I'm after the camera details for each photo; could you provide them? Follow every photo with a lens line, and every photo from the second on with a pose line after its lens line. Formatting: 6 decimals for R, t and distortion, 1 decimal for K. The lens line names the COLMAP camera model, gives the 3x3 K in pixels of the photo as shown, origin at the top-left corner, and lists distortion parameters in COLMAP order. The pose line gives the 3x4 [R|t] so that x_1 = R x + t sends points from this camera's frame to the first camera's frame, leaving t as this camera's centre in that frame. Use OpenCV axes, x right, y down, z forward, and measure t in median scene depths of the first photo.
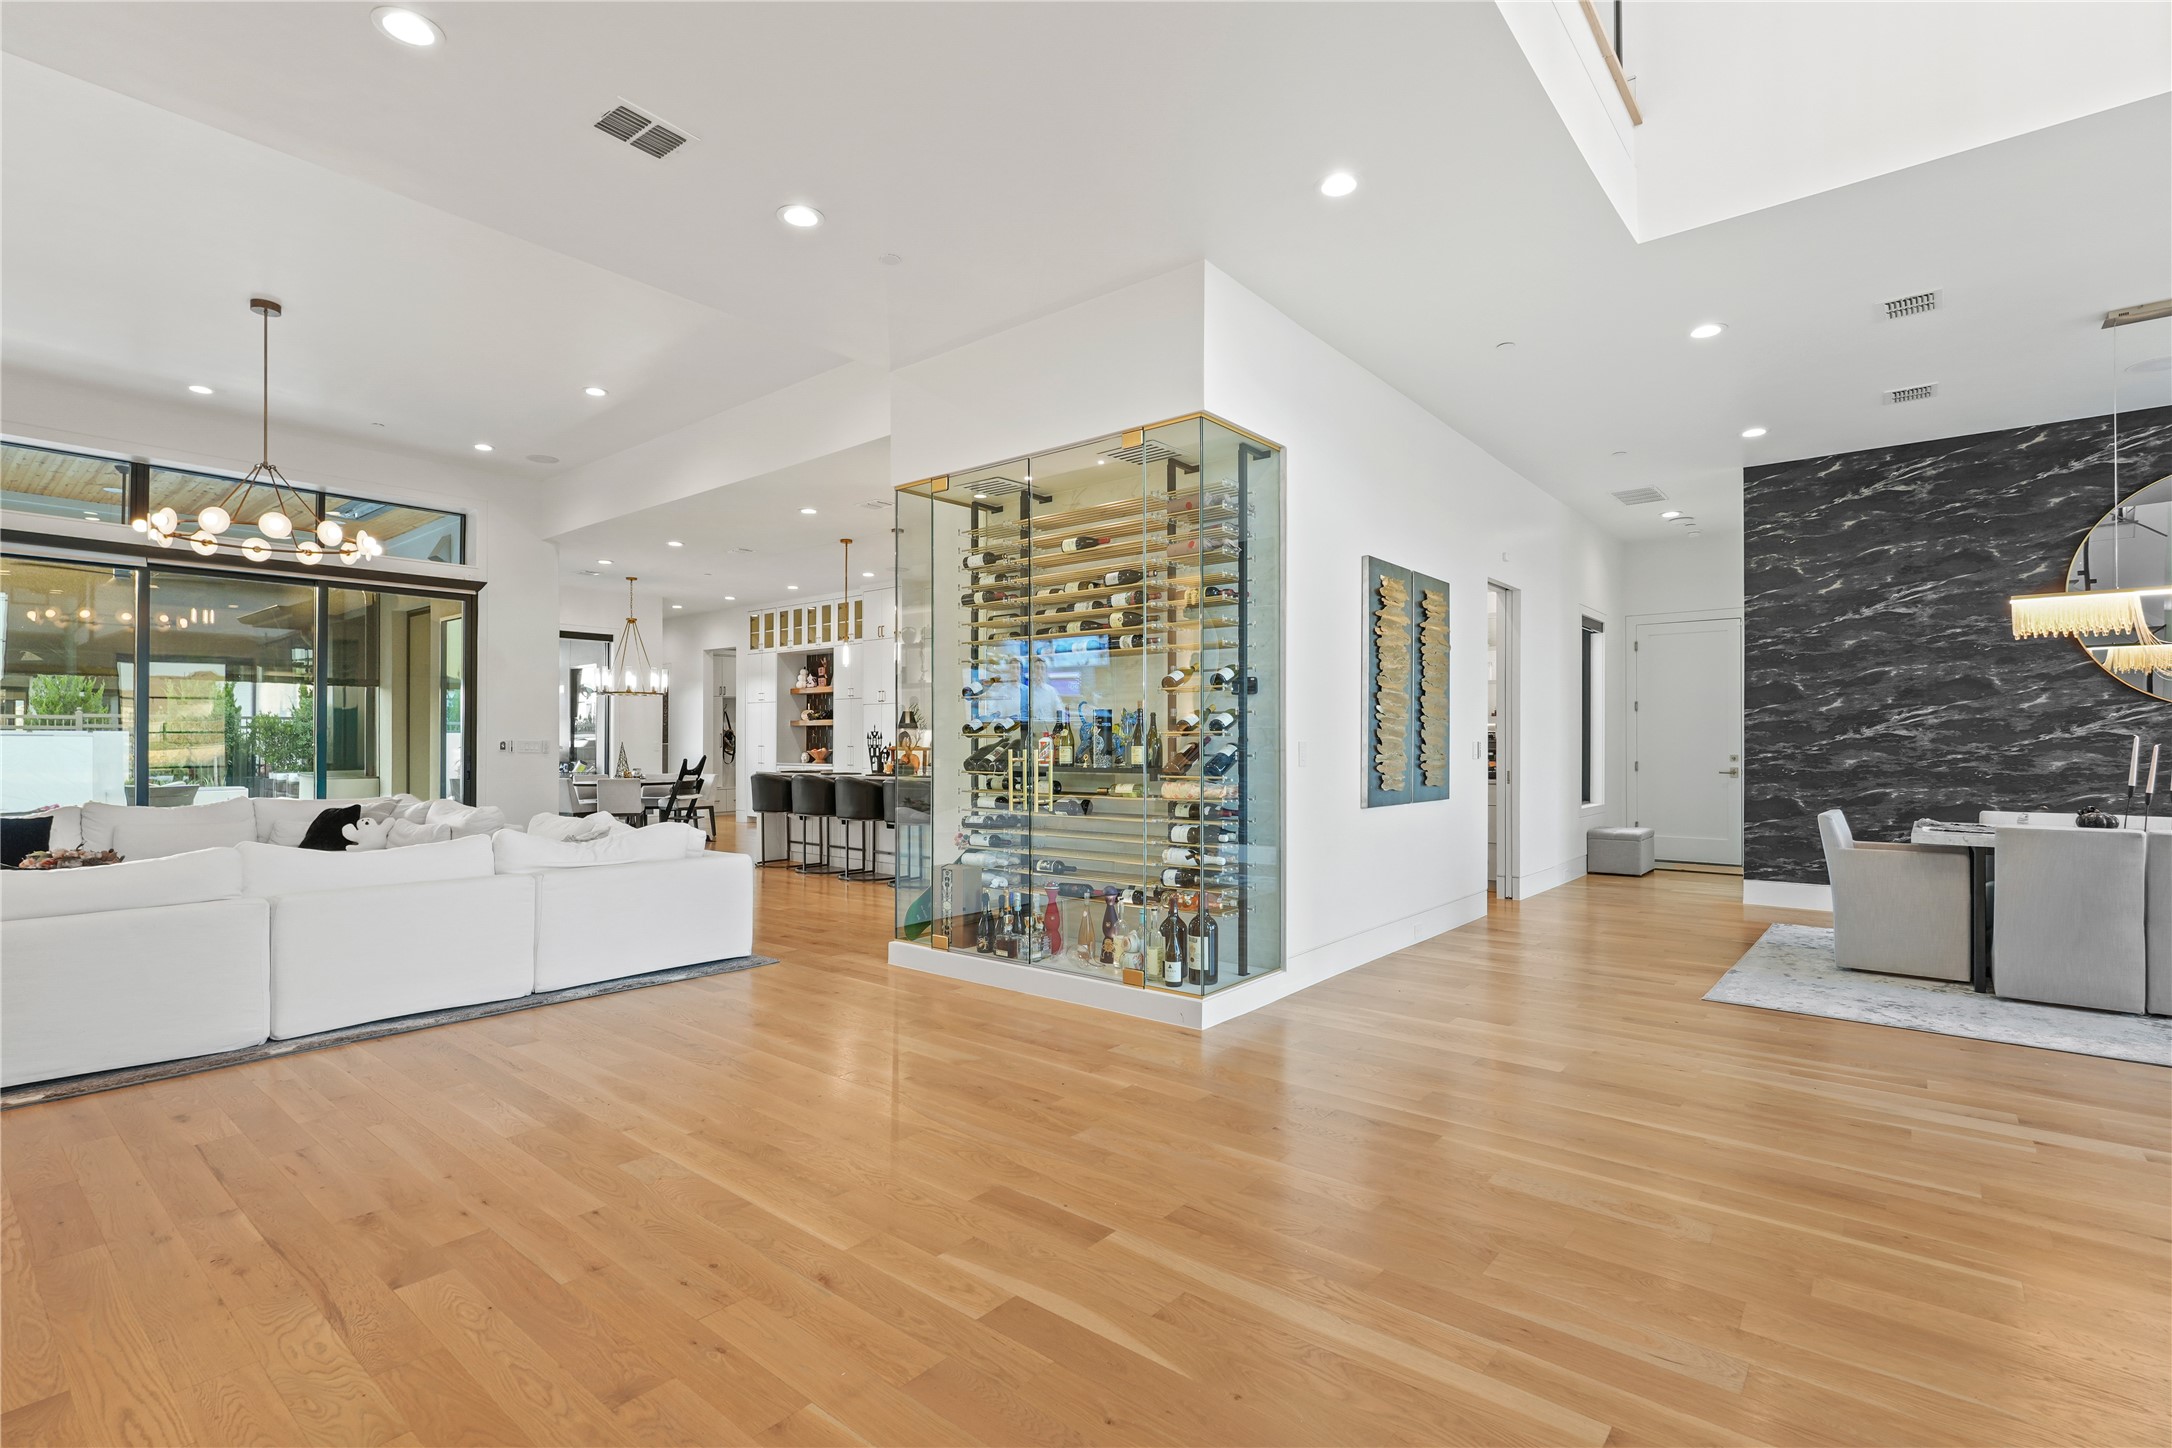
lens RADIAL K [[1002.9, 0, 1072.6], [0, 1002.9, 744.3], [0, 0, 1]] dist [0.000087, 0.000321]
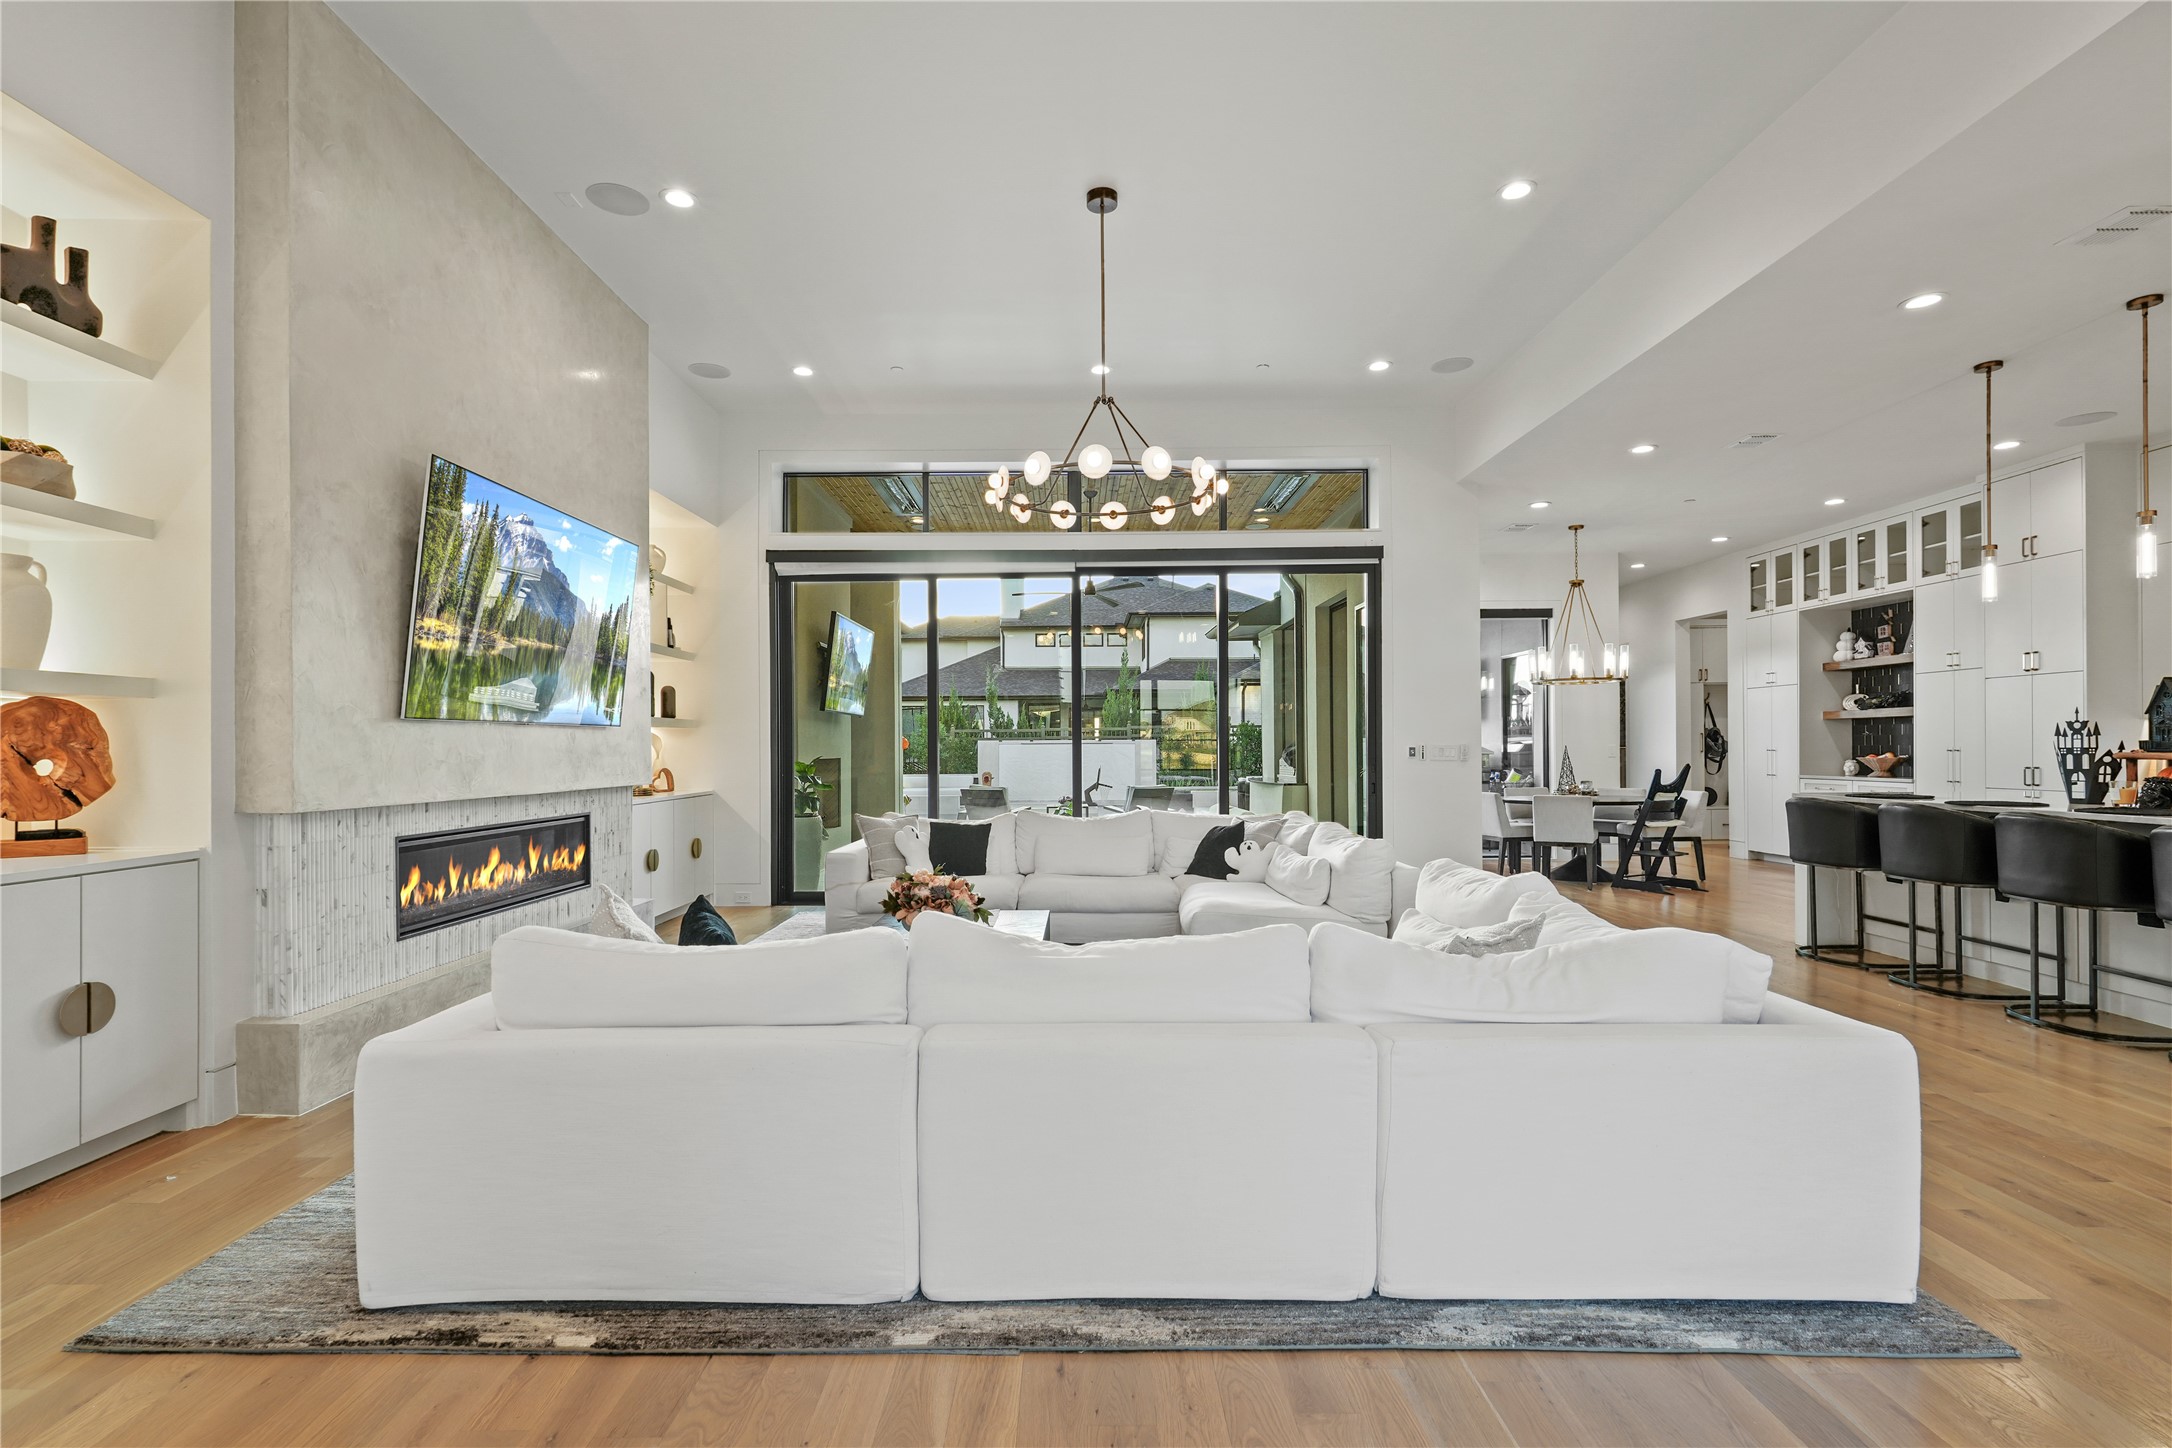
lens RADIAL K [[1002.9, 0, 1072.6], [0, 1002.9, 744.3], [0, 0, 1]] dist [0.000087, 0.000321]
pose [[0.638391, -0.008342, -0.769667, -0.095103], [0.005759, 0.999965, -0.006062, -0.000788], [0.769691, -0.000562, 0.638417, 0.210592]]
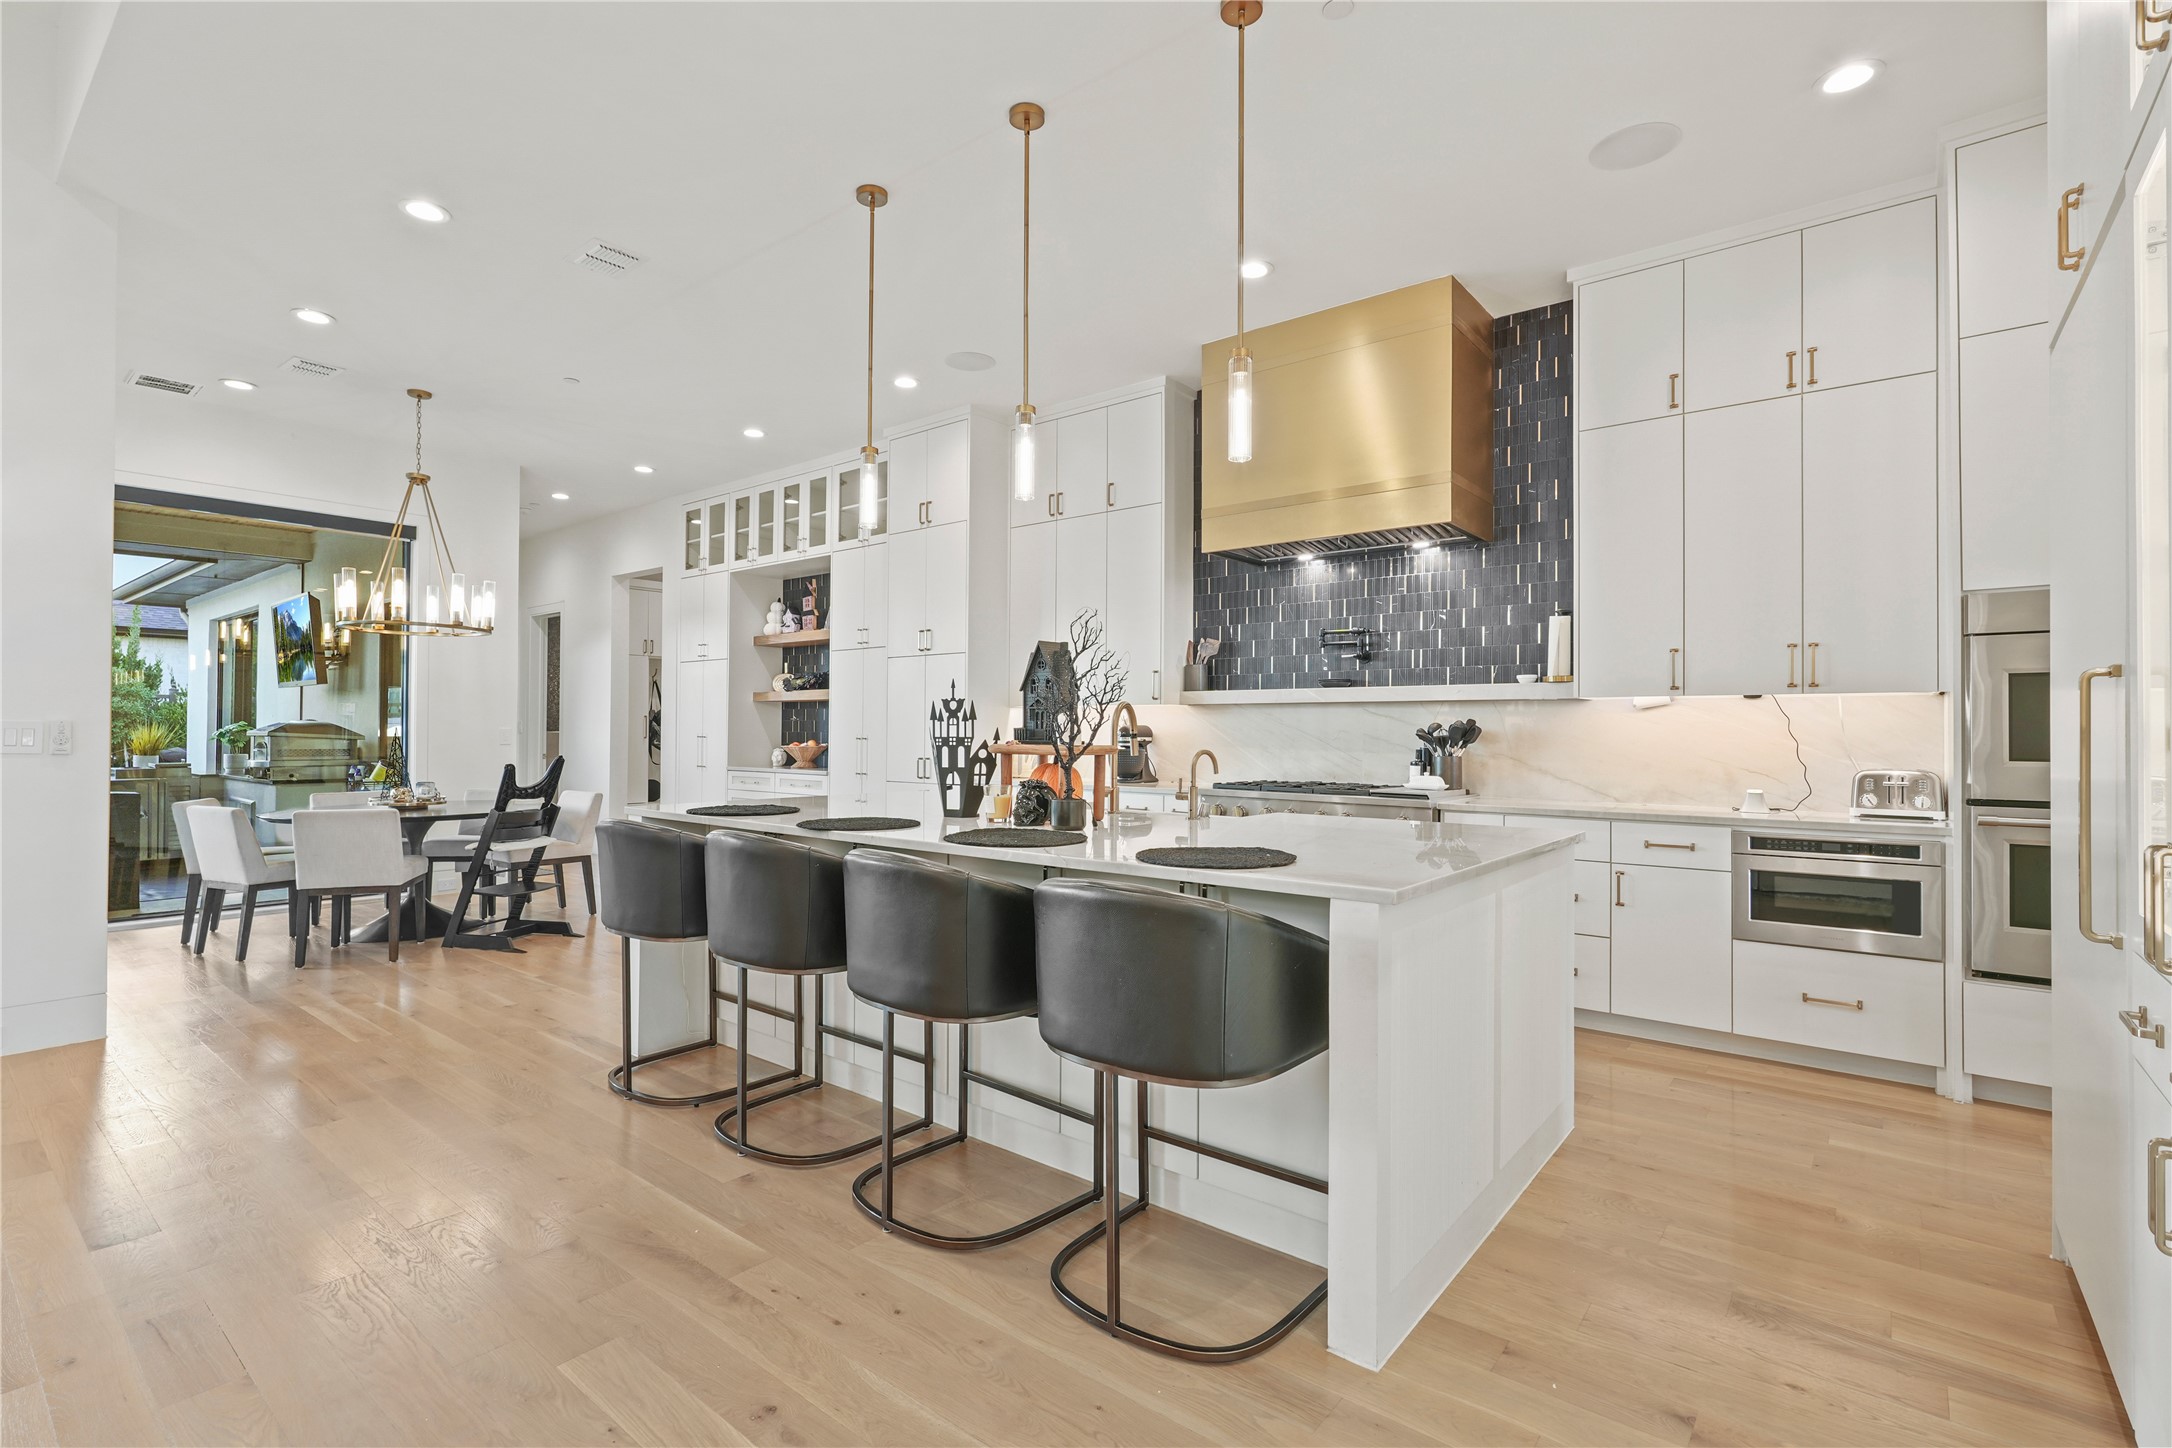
lens RADIAL K [[988.0, 0, 1071.0], [0, 988.0, 729.2], [0, 0, 1]] dist [-0.000713, -0.000064]
pose [[0.999917, 0.005182, 0.011777, -0.115326], [-0.005122, 0.999974, -0.005158, -0.000545], [-0.011803, 0.005097, 0.999917, 0.469370]]
